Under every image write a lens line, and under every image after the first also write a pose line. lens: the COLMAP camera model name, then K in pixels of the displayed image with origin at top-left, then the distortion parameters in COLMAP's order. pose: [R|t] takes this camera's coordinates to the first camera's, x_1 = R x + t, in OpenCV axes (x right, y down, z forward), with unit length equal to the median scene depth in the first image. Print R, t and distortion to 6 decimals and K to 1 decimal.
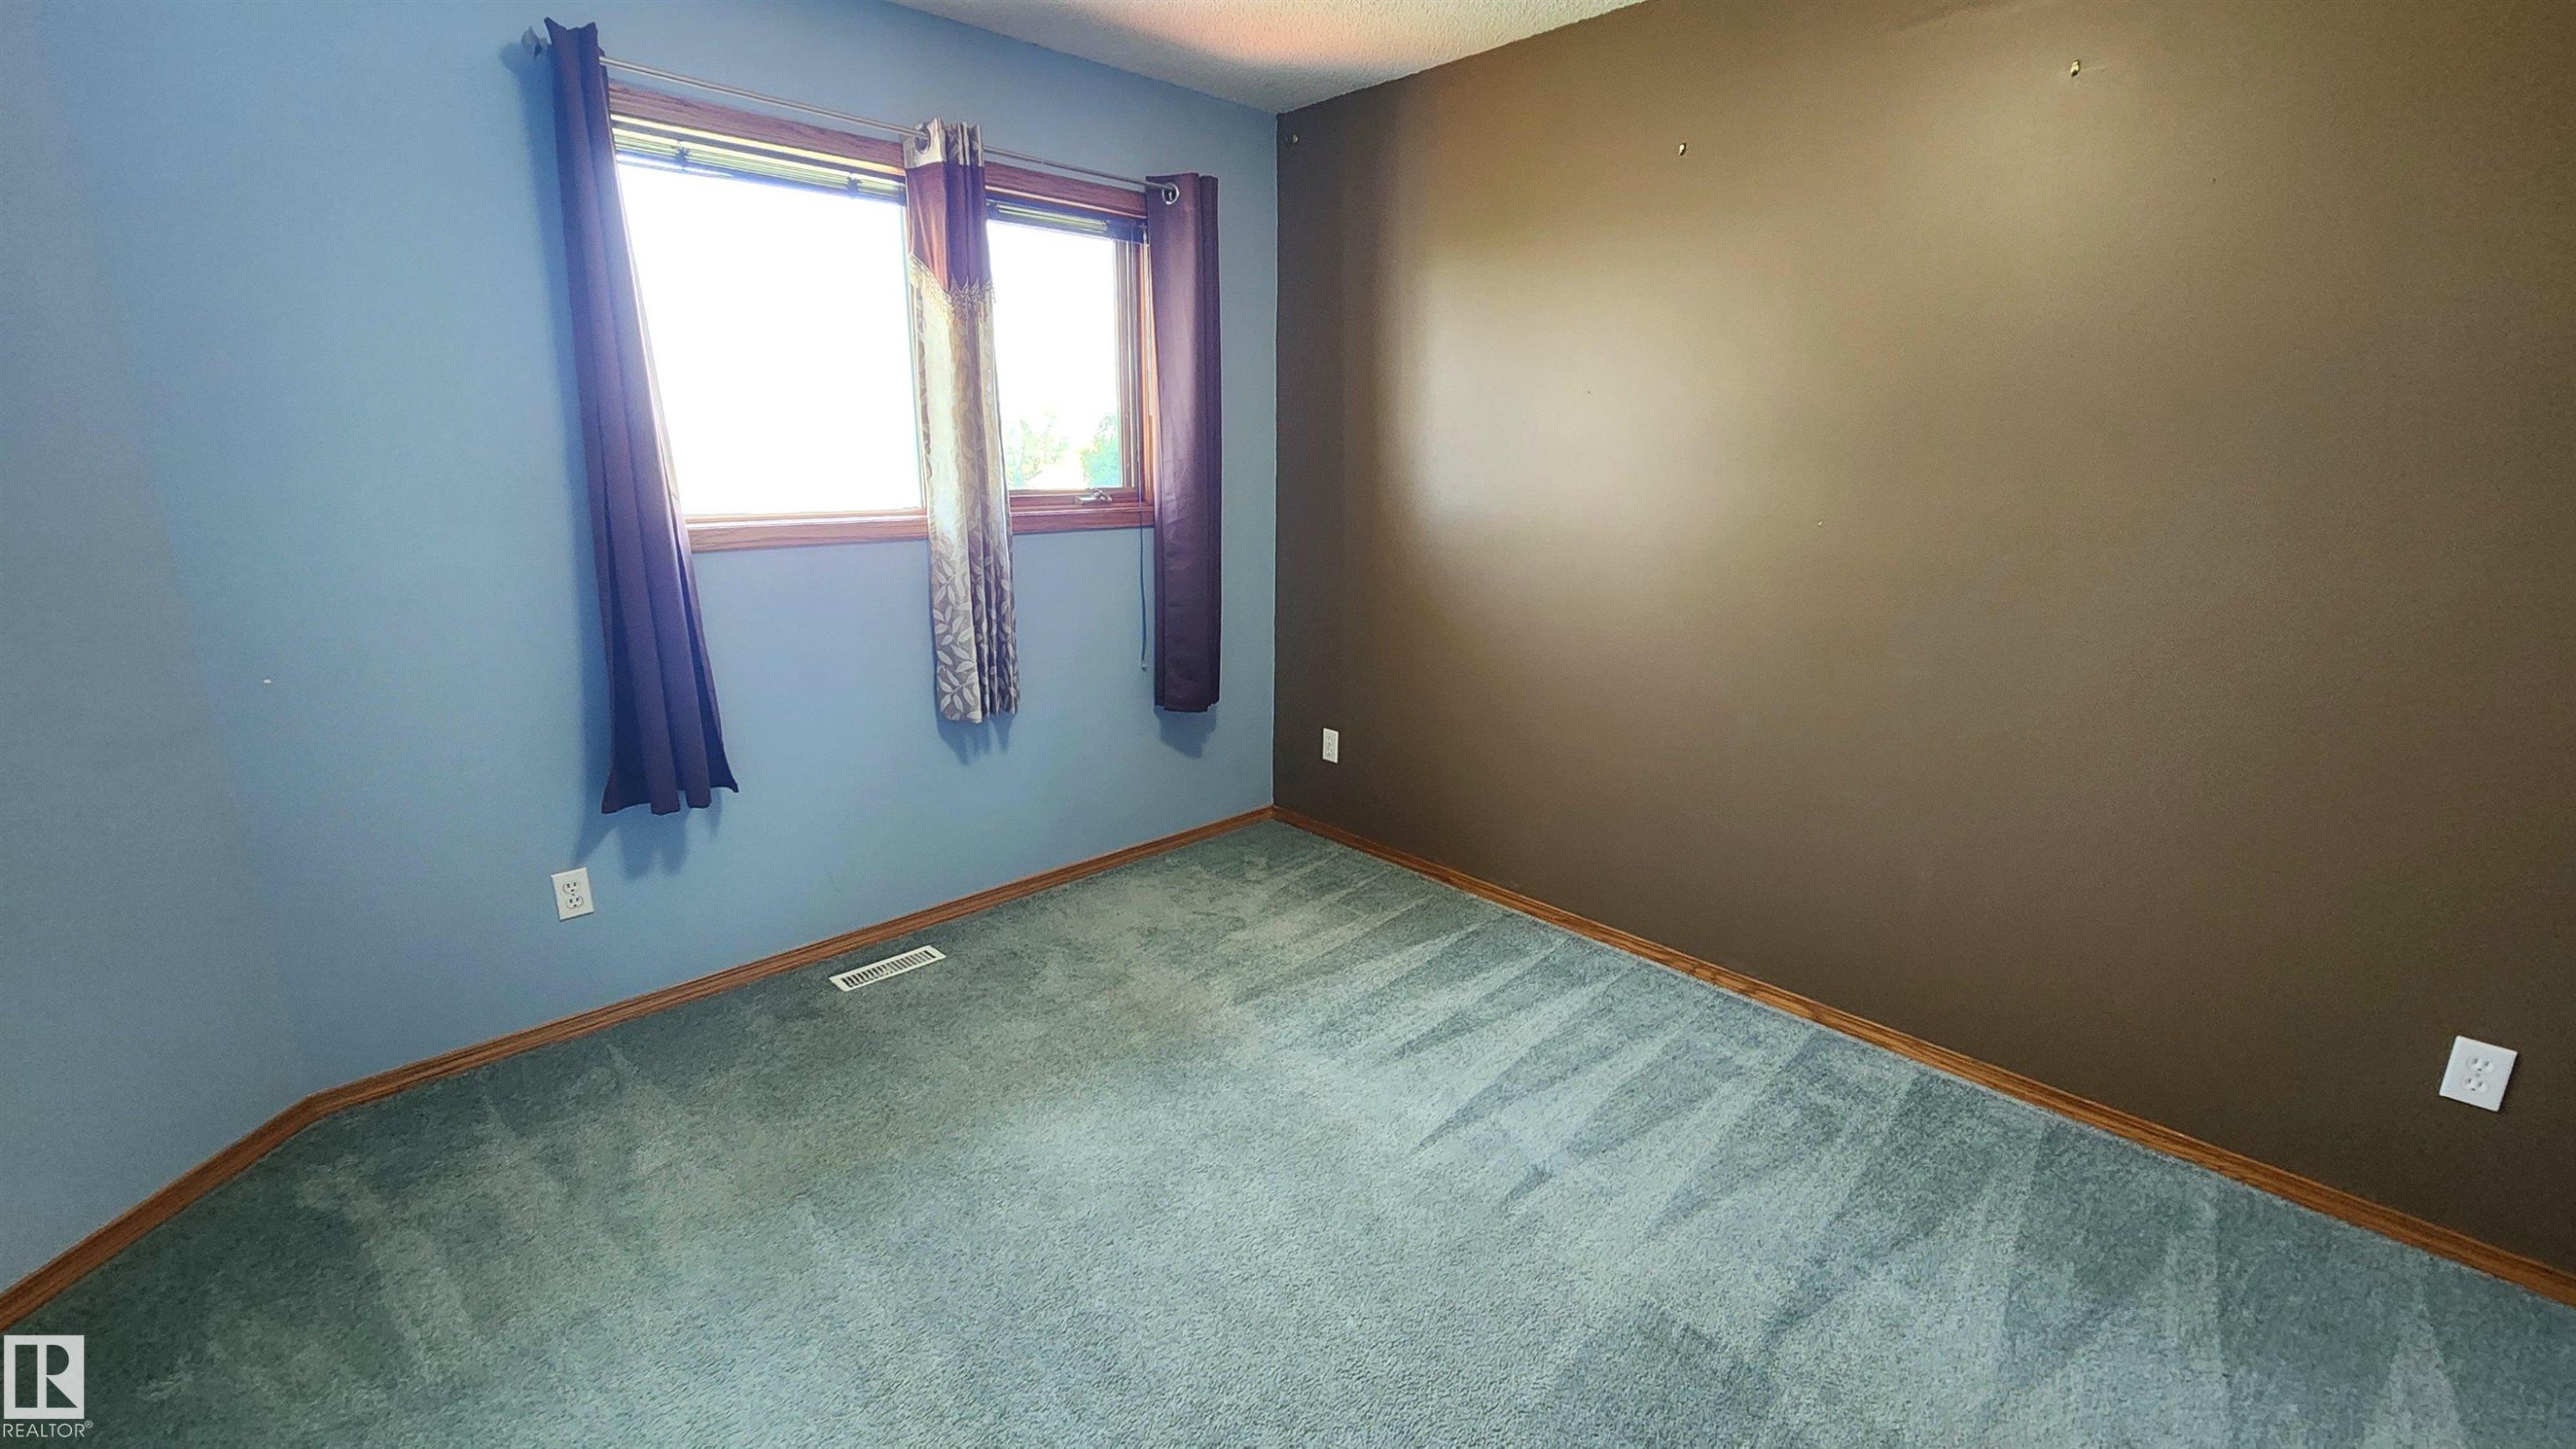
lens RADIAL K [[1056.7, 0, 1297.8], [0, 1056.7, 725.5], [0, 0, 1]] dist [0.018356, -0.000004]
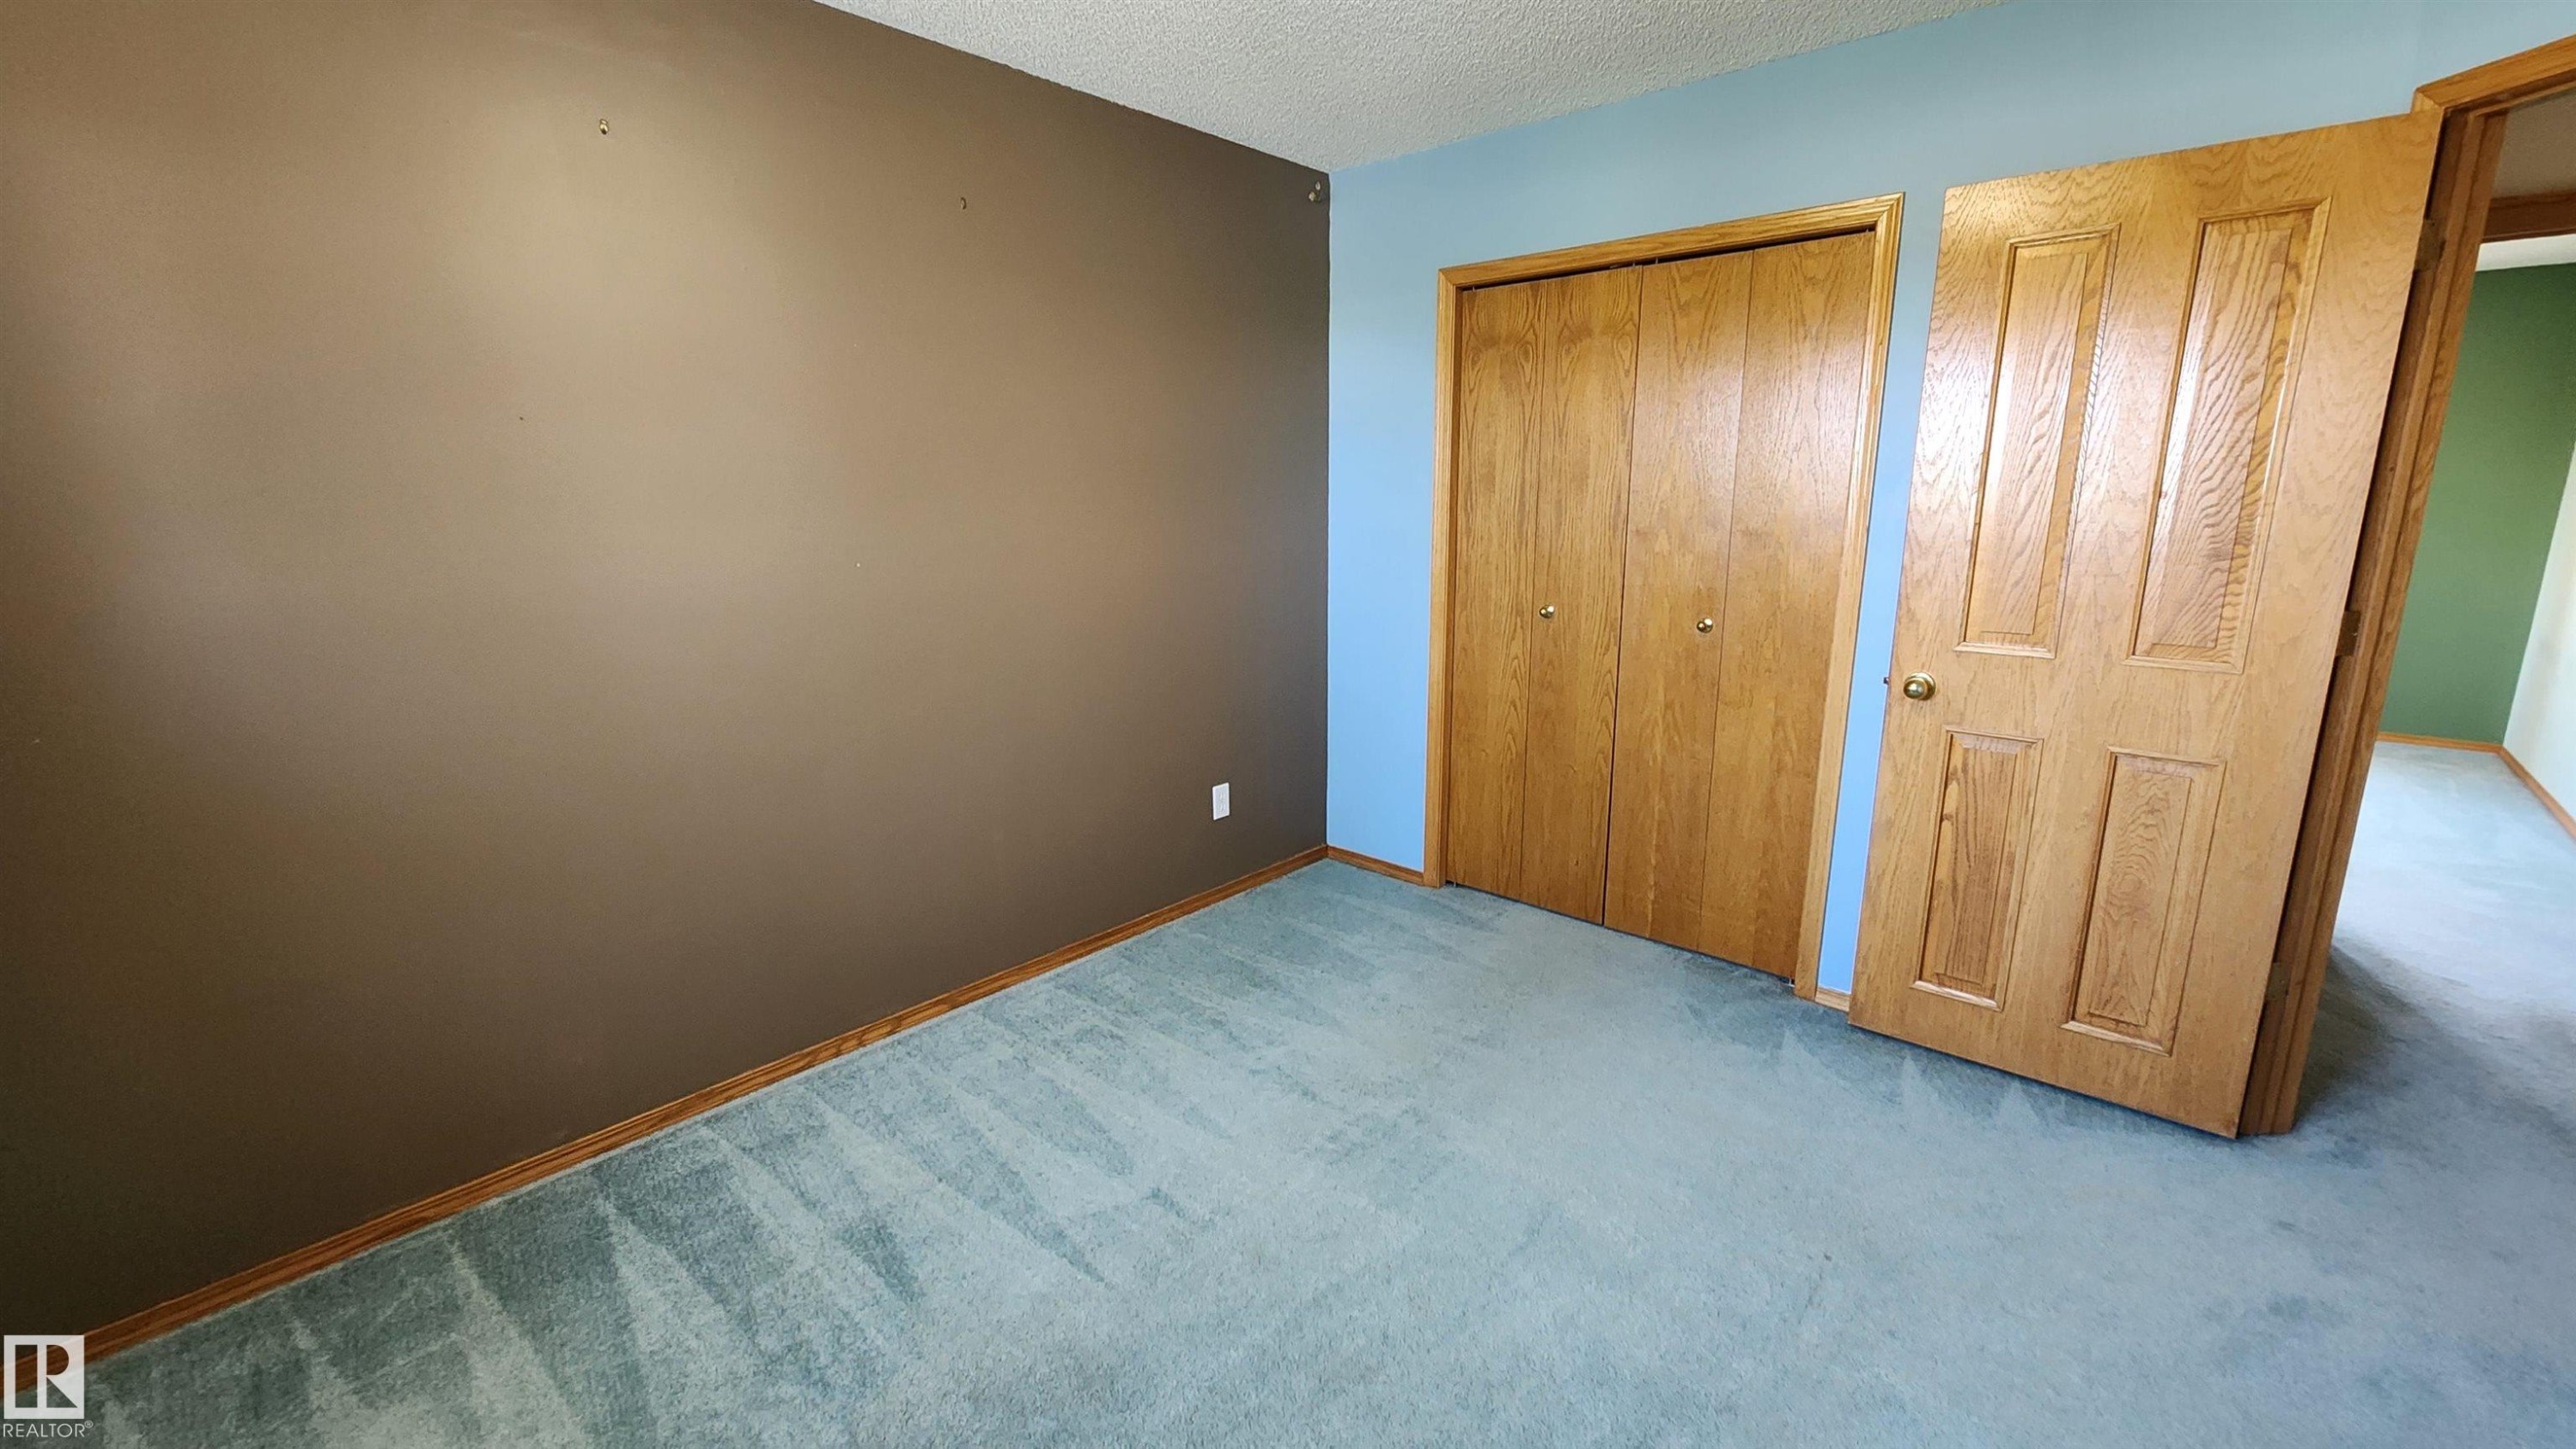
lens RADIAL K [[1056.7, 0, 1297.8], [0, 1056.7, 717.7], [0, 0, 1]] dist [0.018356, -0.000004]
pose [[-0.086665, -0.210413, 0.973764, -0.529645], [0.267397, 0.936662, 0.226194, -0.147395], [-0.959681, 0.279985, -0.024912, 0.633002]]
